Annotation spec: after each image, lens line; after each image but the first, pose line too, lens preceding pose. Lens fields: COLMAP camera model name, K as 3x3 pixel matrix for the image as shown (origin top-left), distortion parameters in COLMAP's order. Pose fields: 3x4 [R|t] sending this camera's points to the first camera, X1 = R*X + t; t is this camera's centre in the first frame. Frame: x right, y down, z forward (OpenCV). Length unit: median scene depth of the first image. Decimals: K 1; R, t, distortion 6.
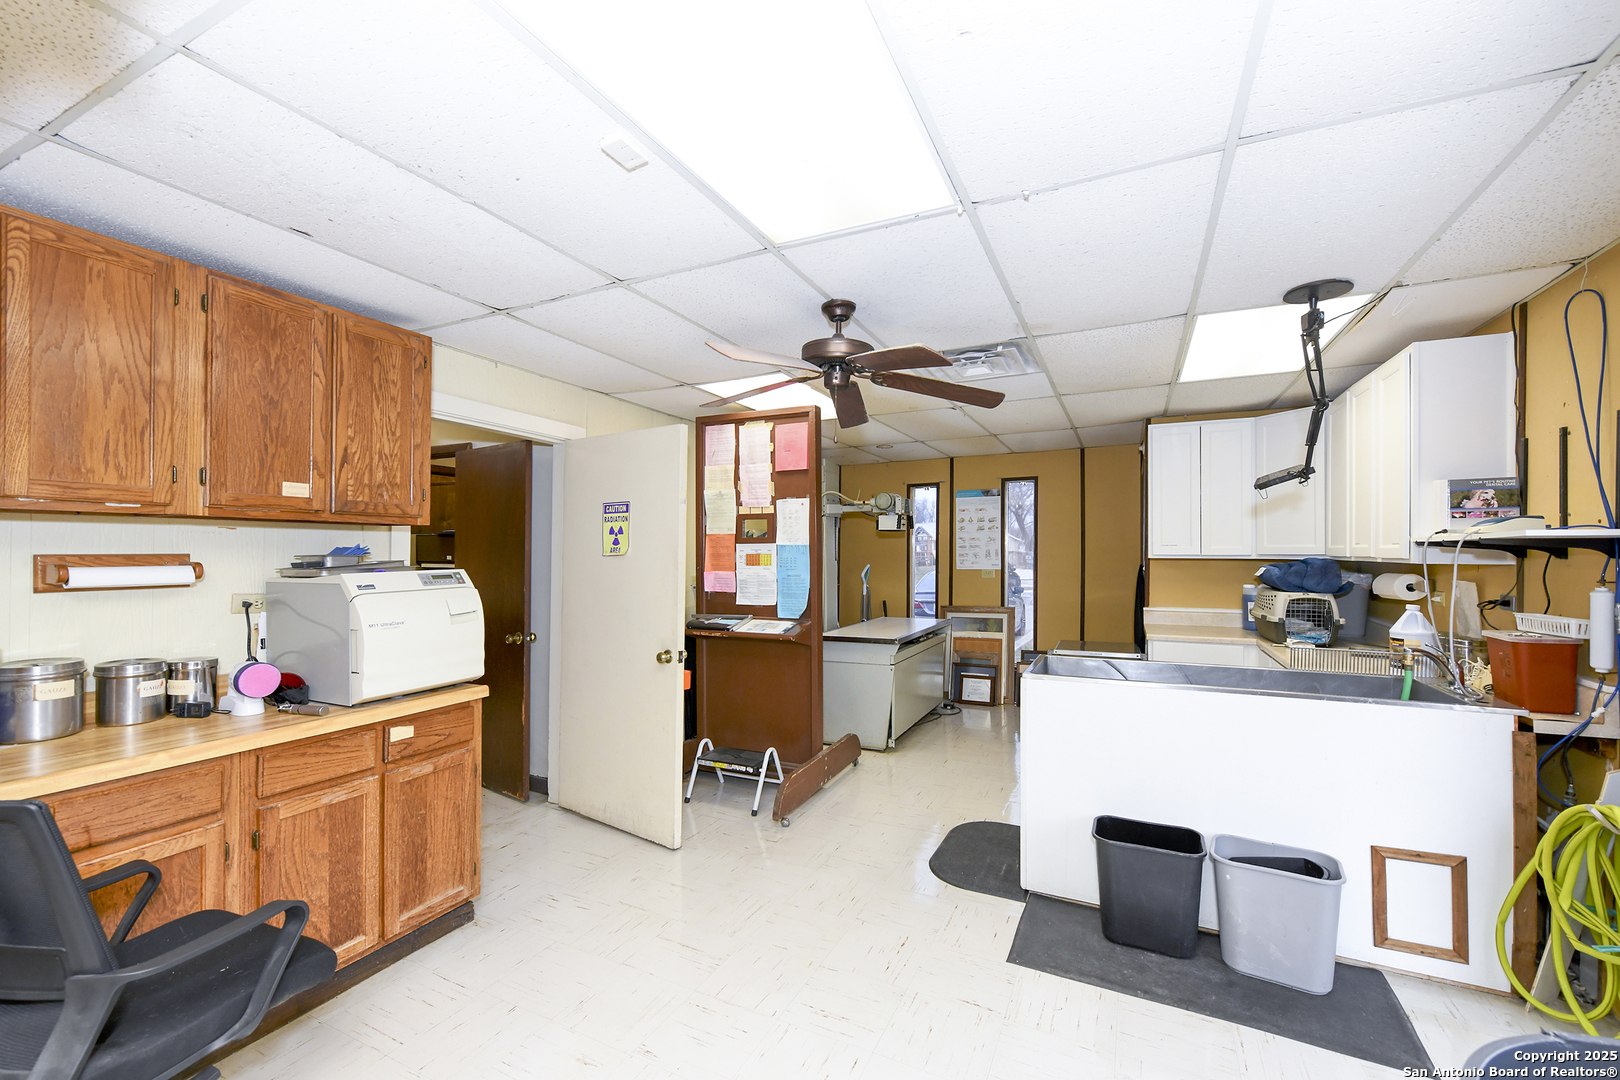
lens RADIAL K [[665.0, 0, 810.0], [0, 665.0, 540.0], [0, 0, 1]] dist [0.000531, 0.000057]
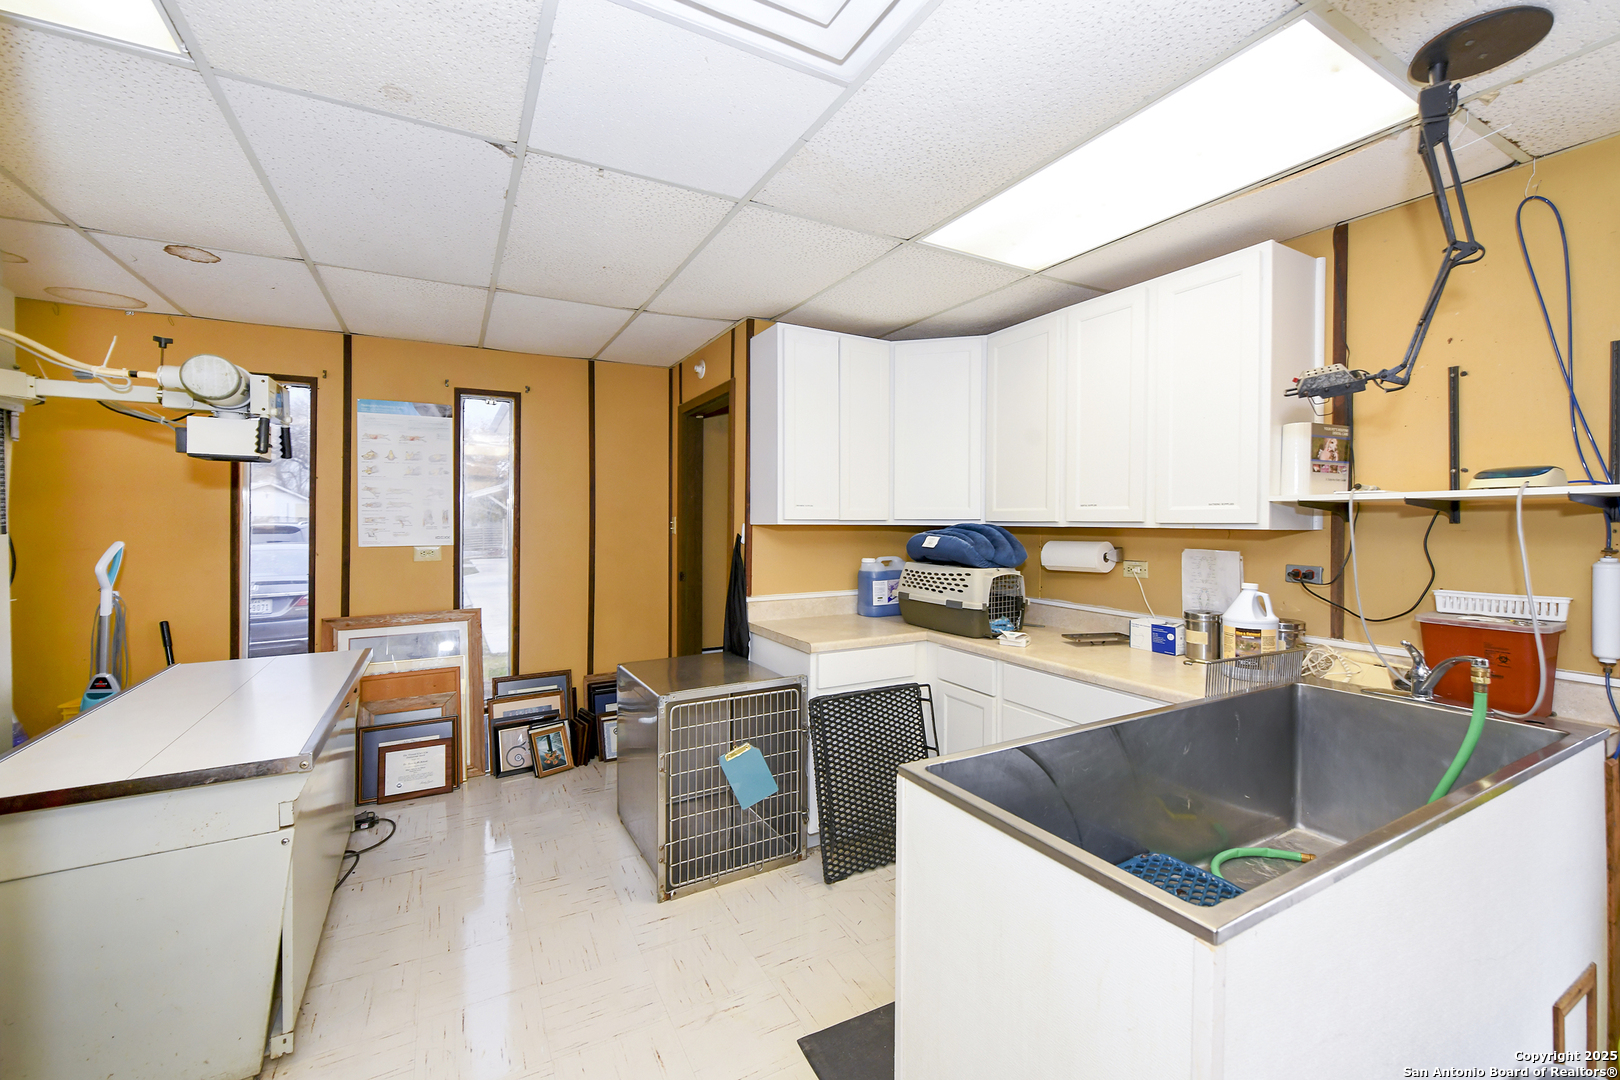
lens RADIAL K [[649.9, 0, 811.4], [0, 649.9, 523.4], [0, 0, 1]] dist [0.001449, 0.000125]
pose [[0.569608, -0.001387, 0.821915, -0.000922], [-0.018527, 0.999723, 0.014527, 0.012024], [-0.821707, -0.023503, 0.569425, 0.442400]]
